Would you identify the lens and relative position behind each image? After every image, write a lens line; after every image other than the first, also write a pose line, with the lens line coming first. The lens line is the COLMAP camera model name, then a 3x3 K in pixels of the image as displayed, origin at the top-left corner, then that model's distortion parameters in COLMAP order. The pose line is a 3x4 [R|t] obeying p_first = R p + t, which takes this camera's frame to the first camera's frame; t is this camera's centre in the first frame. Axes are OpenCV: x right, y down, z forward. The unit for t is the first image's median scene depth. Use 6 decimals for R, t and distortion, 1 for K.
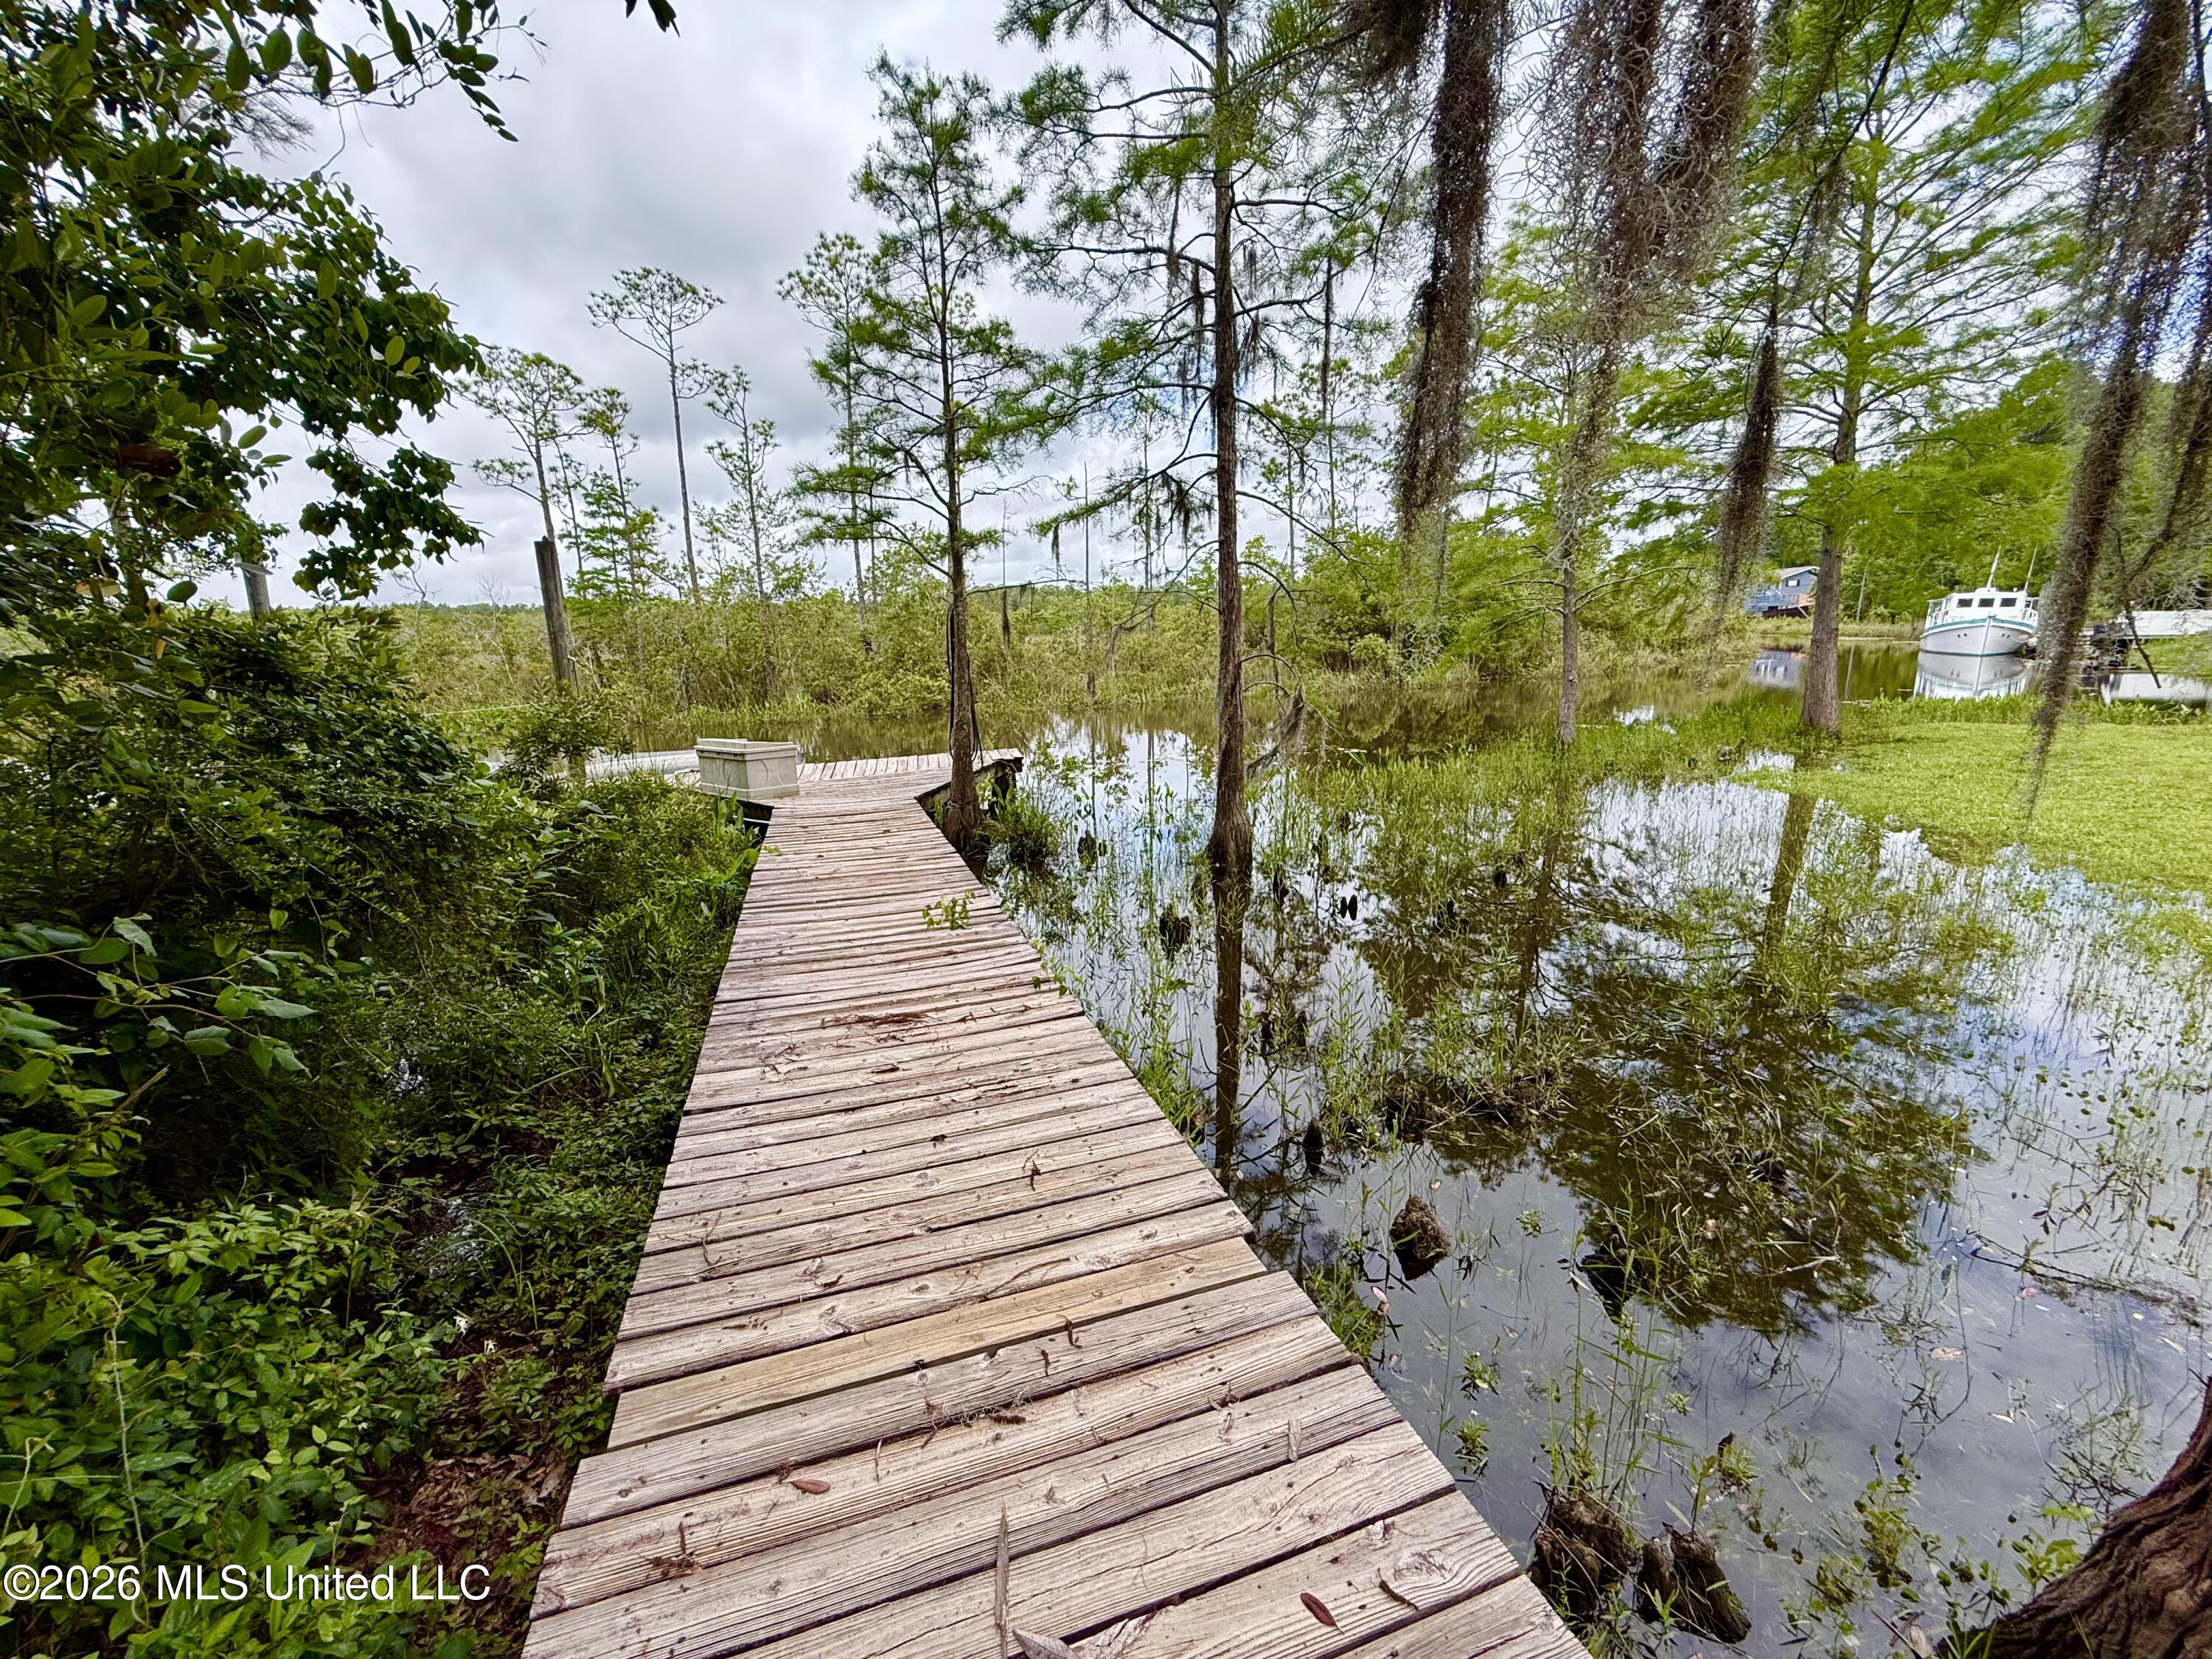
lens RADIAL K [[881.6, 0, 1100.4], [0, 881.6, 827.1], [0, 0, 1]] dist [0.000935, 0.000055]
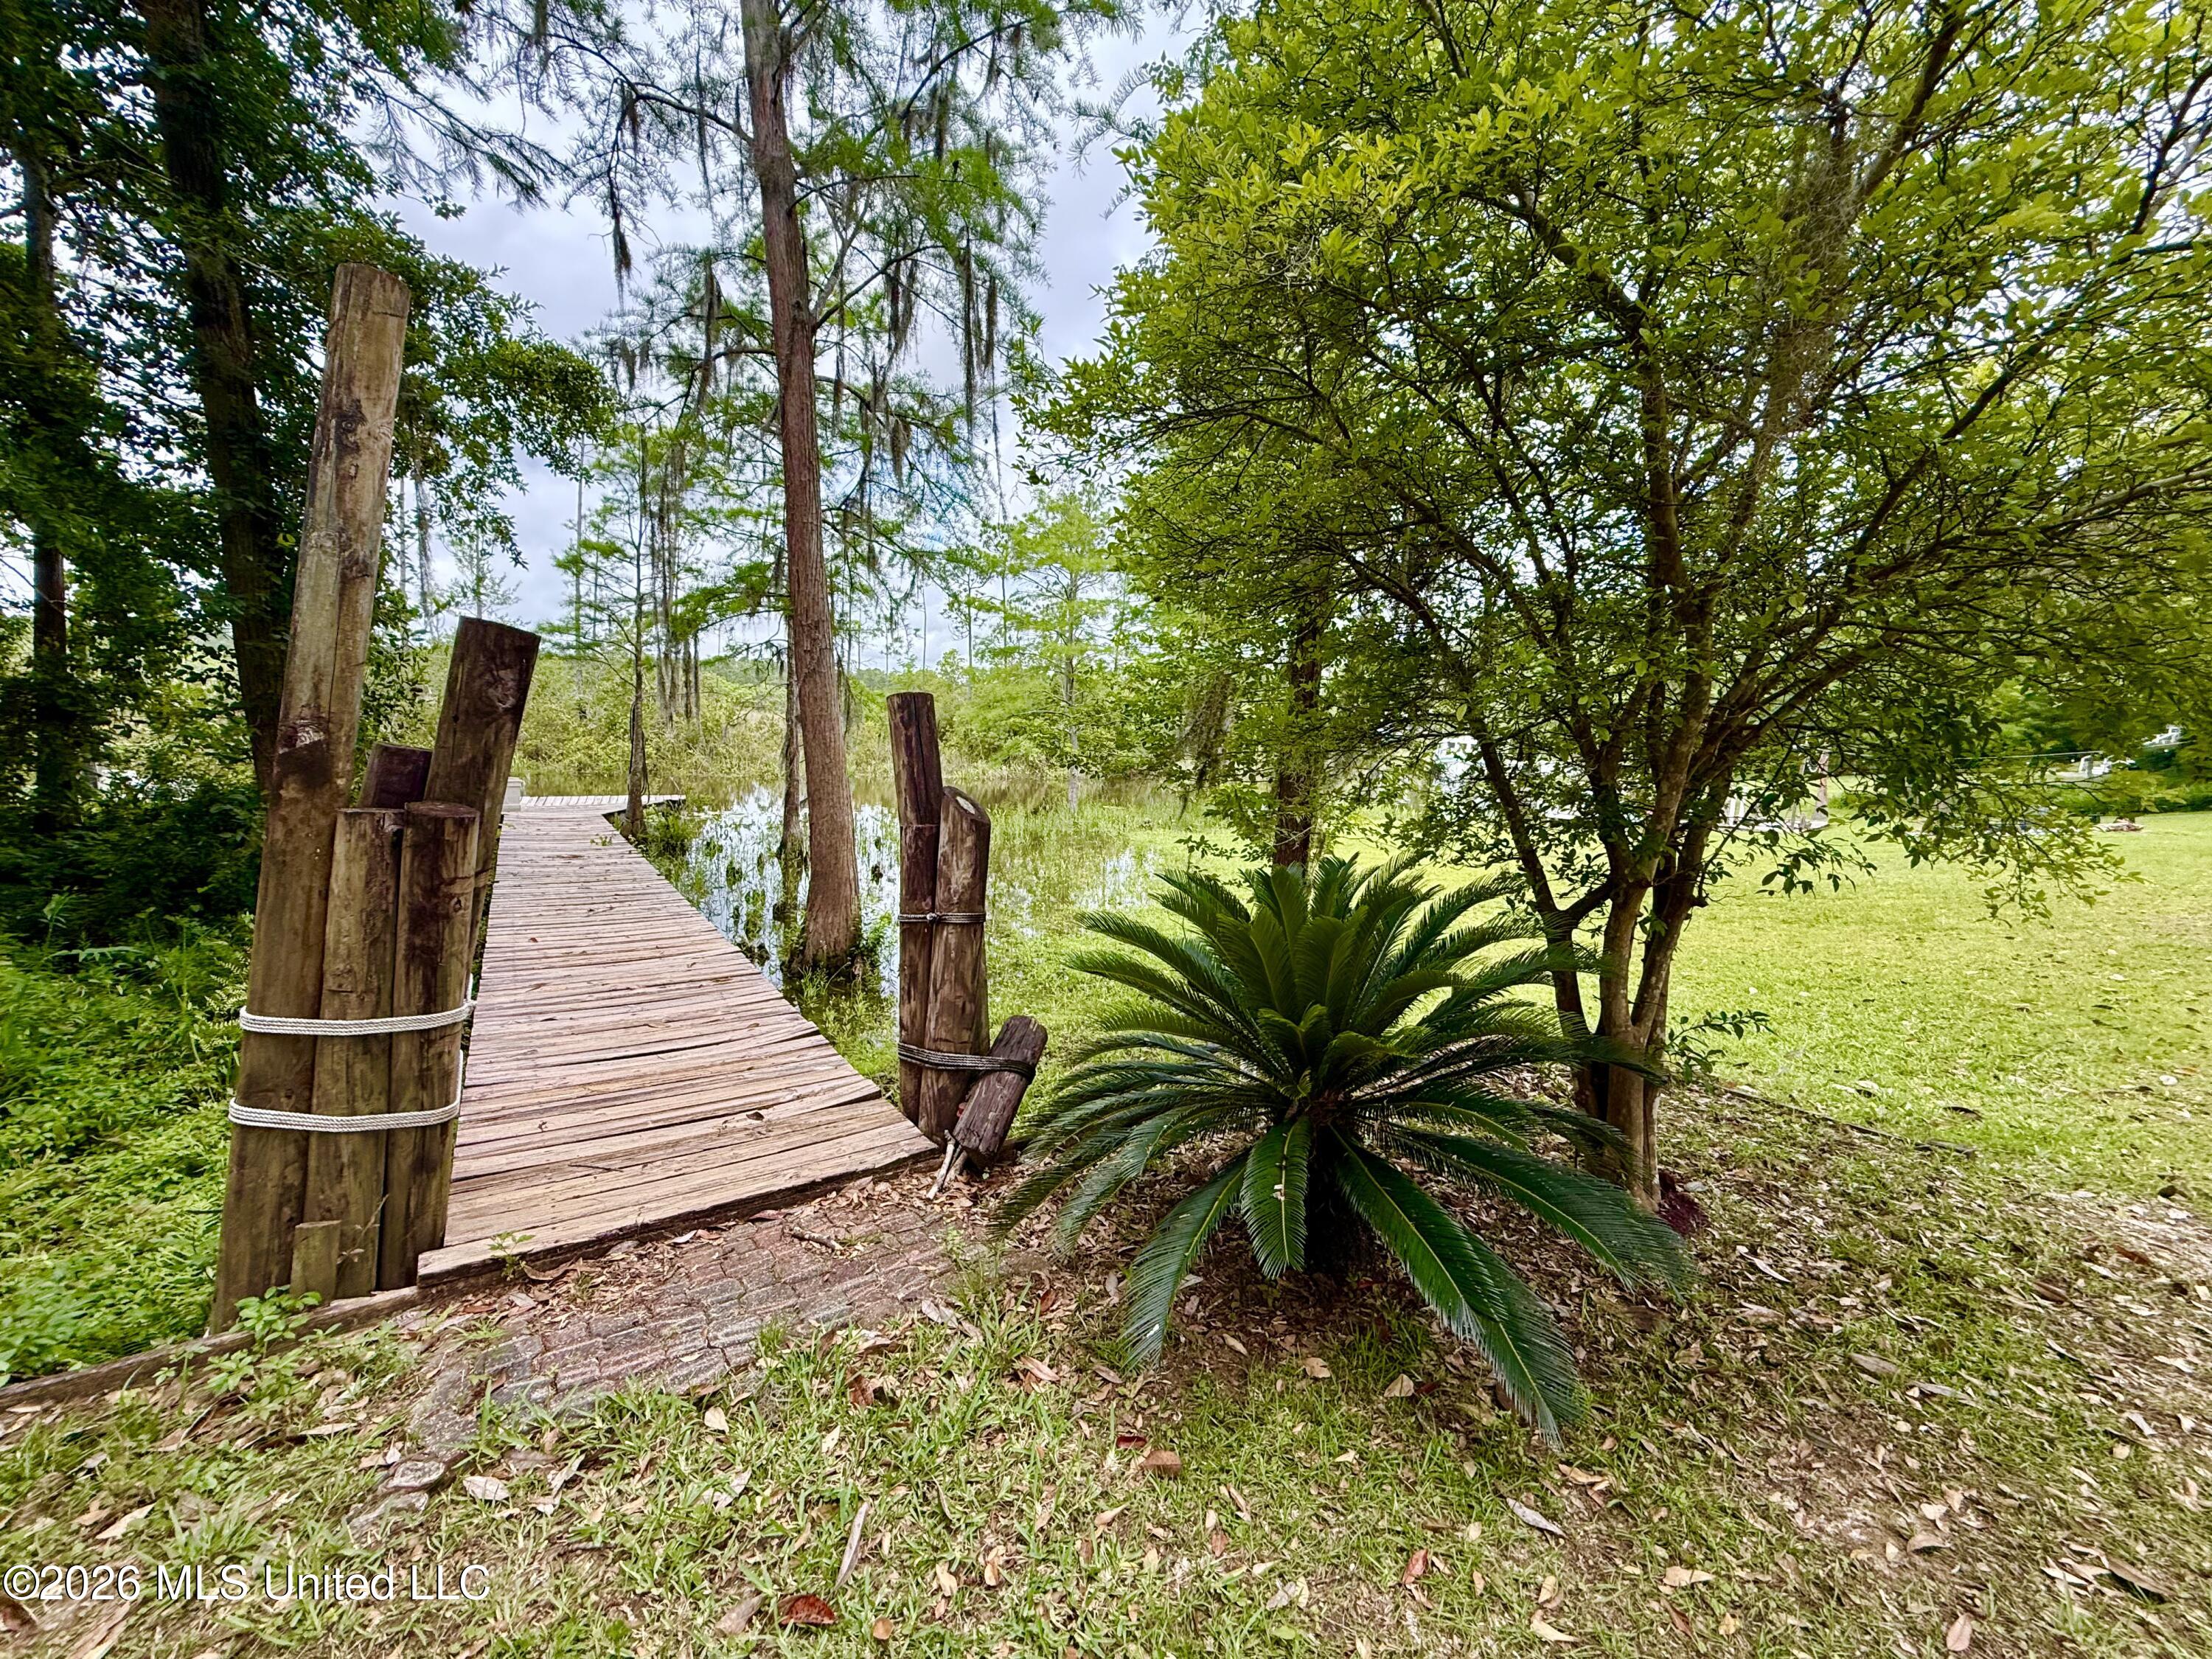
lens RADIAL K [[881.6, 0, 1099.6], [0, 881.6, 829.5], [0, 0, 1]] dist [0.000935, 0.000055]
pose [[0.960397, 0.047791, 0.274506, 0.263435], [-0.020549, 0.994647, -0.101271, 0.162468], [-0.277876, 0.091620, 0.956238, -0.944244]]
